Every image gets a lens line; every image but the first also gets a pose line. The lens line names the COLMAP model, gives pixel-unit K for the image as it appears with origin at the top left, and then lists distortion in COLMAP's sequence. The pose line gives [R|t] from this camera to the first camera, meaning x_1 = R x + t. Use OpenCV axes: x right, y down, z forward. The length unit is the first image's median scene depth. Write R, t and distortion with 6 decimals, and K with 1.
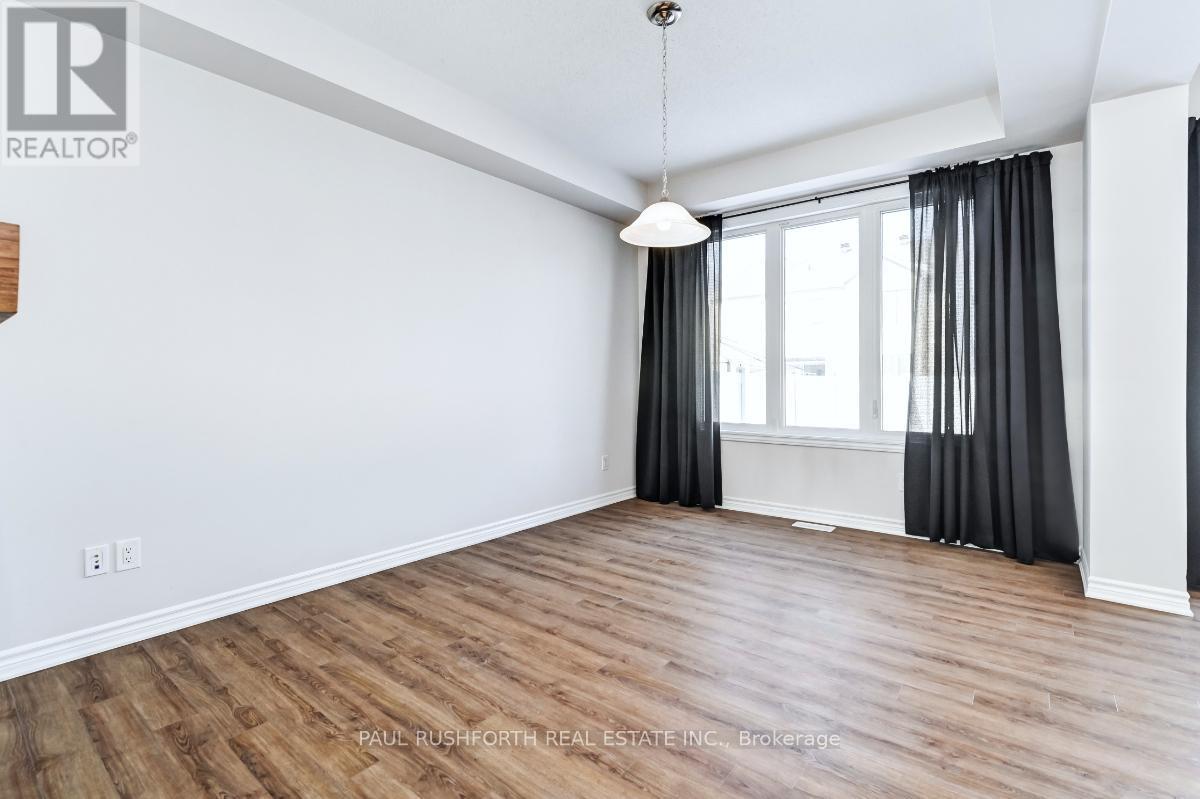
lens RADIAL K [[547.8, 0, 609.7], [0, 547.8, 379.7], [0, 0, 1]] dist [-0.001564, 0.000938]
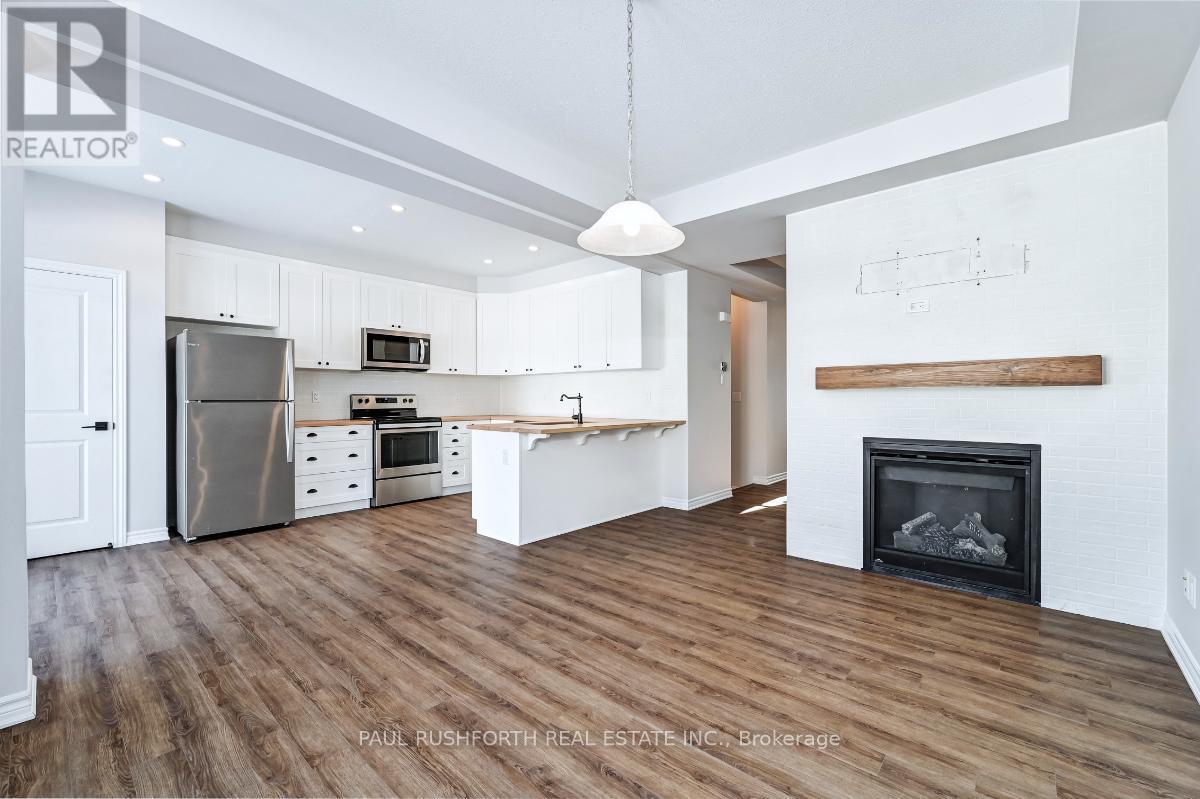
lens RADIAL K [[501.1, 0, 603.5], [0, 501.1, 399.9], [0, 0, 1]] dist [-0.004343, -0.000250]
pose [[-0.998364, 0.003114, 0.057091, 0.108583], [0.003128, 0.999995, 0.000156, -0.020763], [-0.057090, 0.000334, -0.998369, 1.937030]]
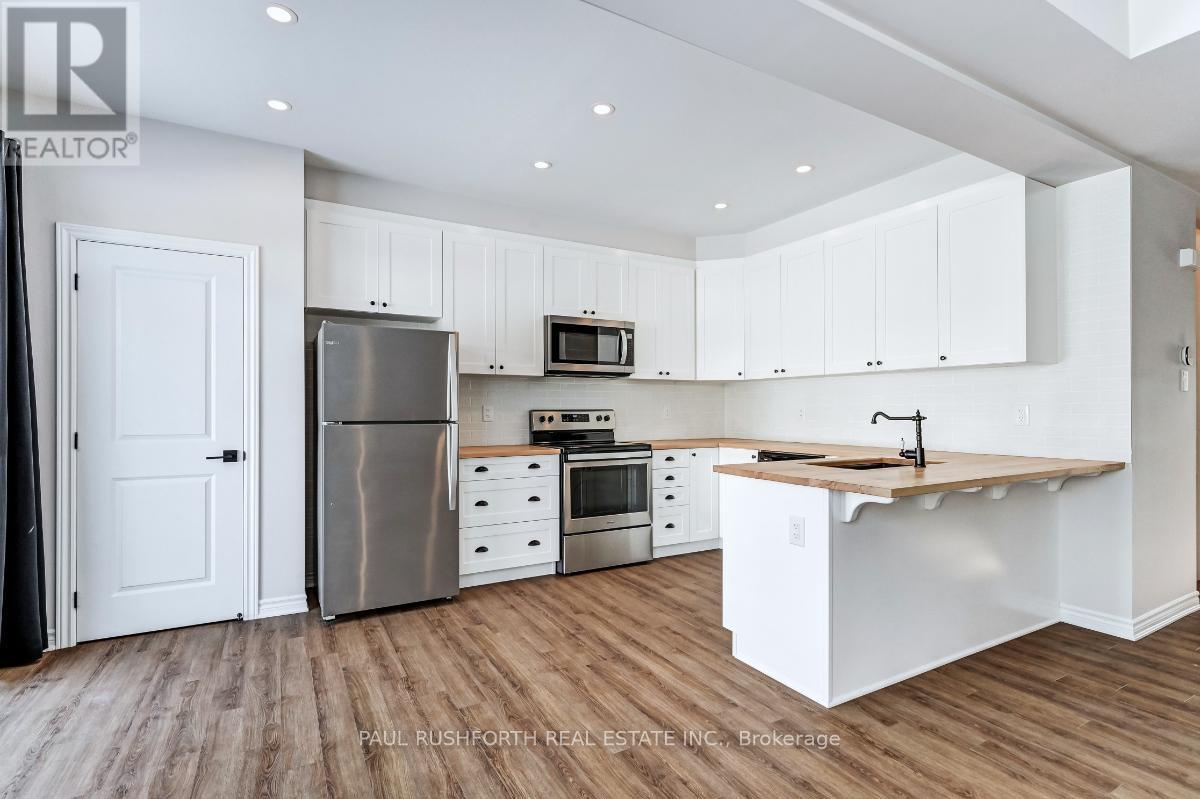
lens RADIAL K [[578.9, 0, 600.8], [0, 578.9, 406.4], [0, 0, 1]] dist [0.000794, -0.000662]
pose [[-0.923731, 0.004883, 0.383012, 0.473459], [0.002556, 0.999975, -0.006584, -0.049626], [-0.383034, -0.005103, -0.923720, 1.349286]]
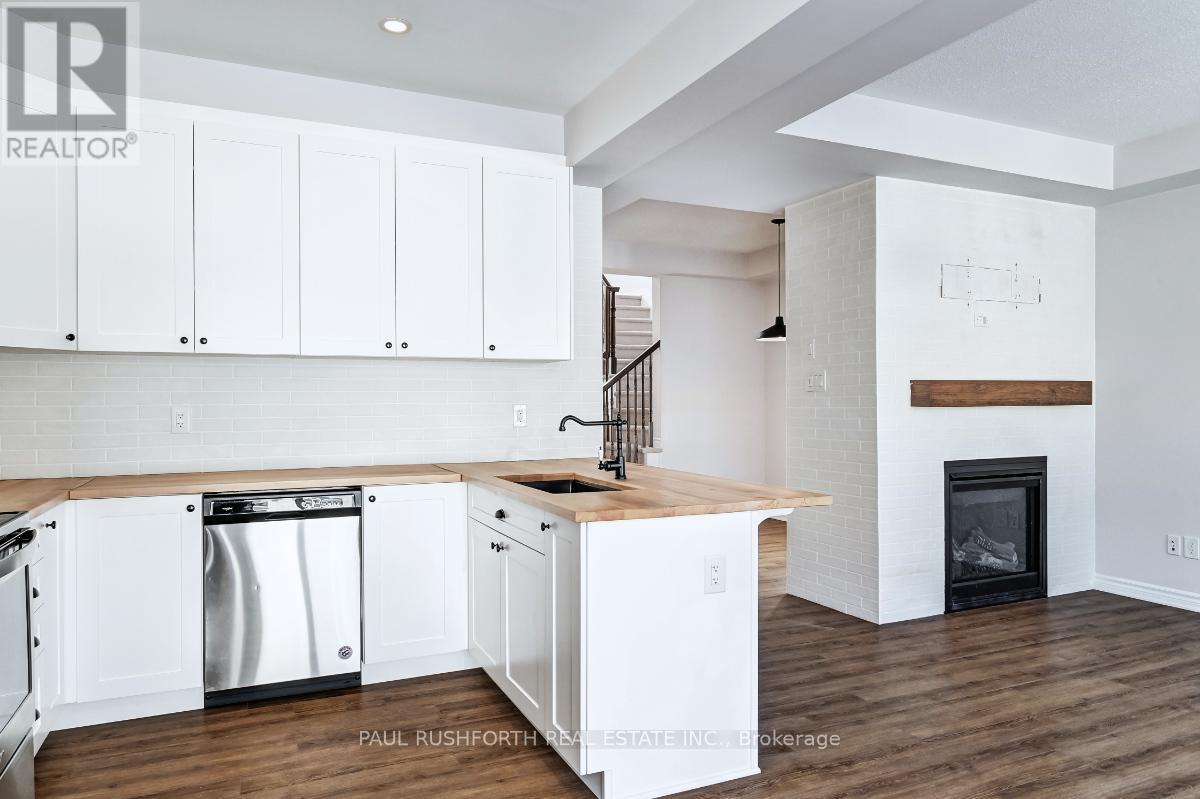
lens RADIAL K [[791.4, 0, 603.3], [0, 791.4, 399.6], [0, 0, 1]] dist [-0.001258, -0.001439]
pose [[-0.456624, 0.004832, -0.889647, 1.634991], [0.004219, 0.999986, 0.003266, -0.077673], [0.889650, -0.002262, -0.456638, 0.578438]]
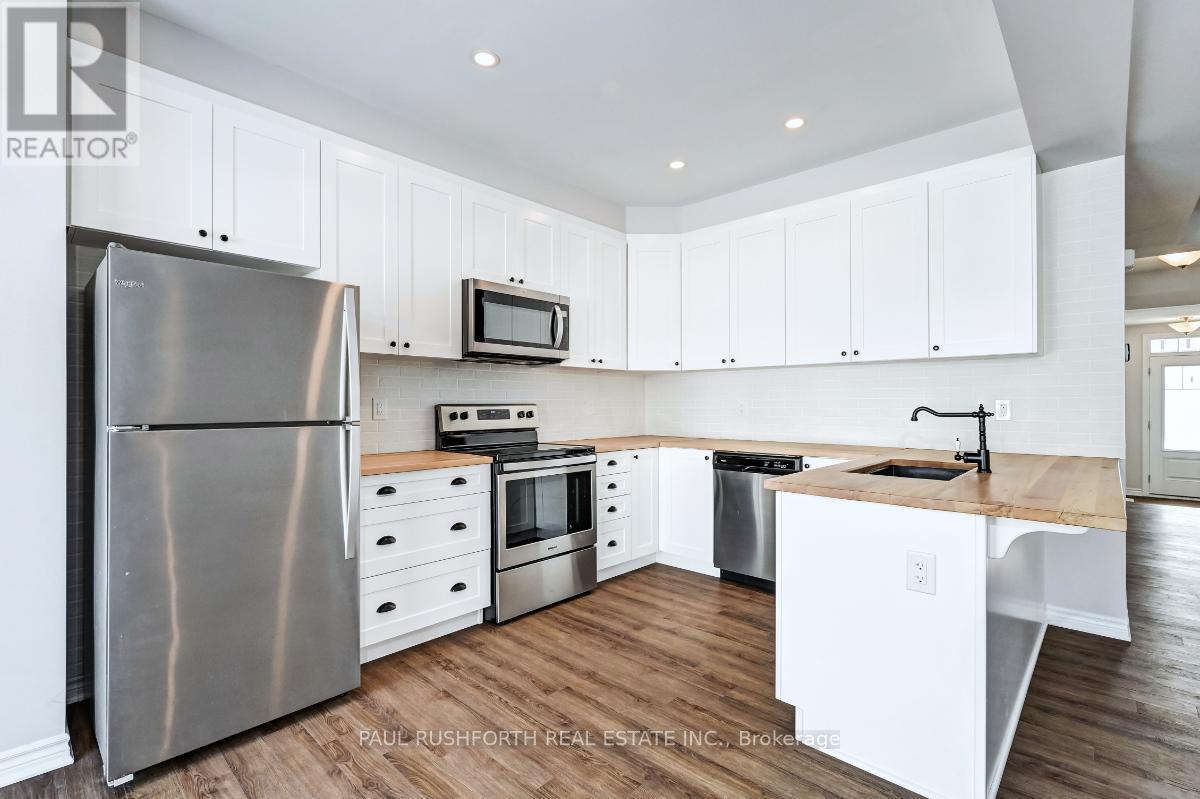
lens RADIAL K [[547.8, 0, 604.0], [0, 547.8, 400.0], [0, 0, 1]] dist [-0.001564, 0.000938]
pose [[-0.996385, 0.002818, 0.084904, 0.915658], [0.002251, 0.999974, -0.006783, -0.051757], [-0.084921, -0.006567, -0.996366, 0.979777]]
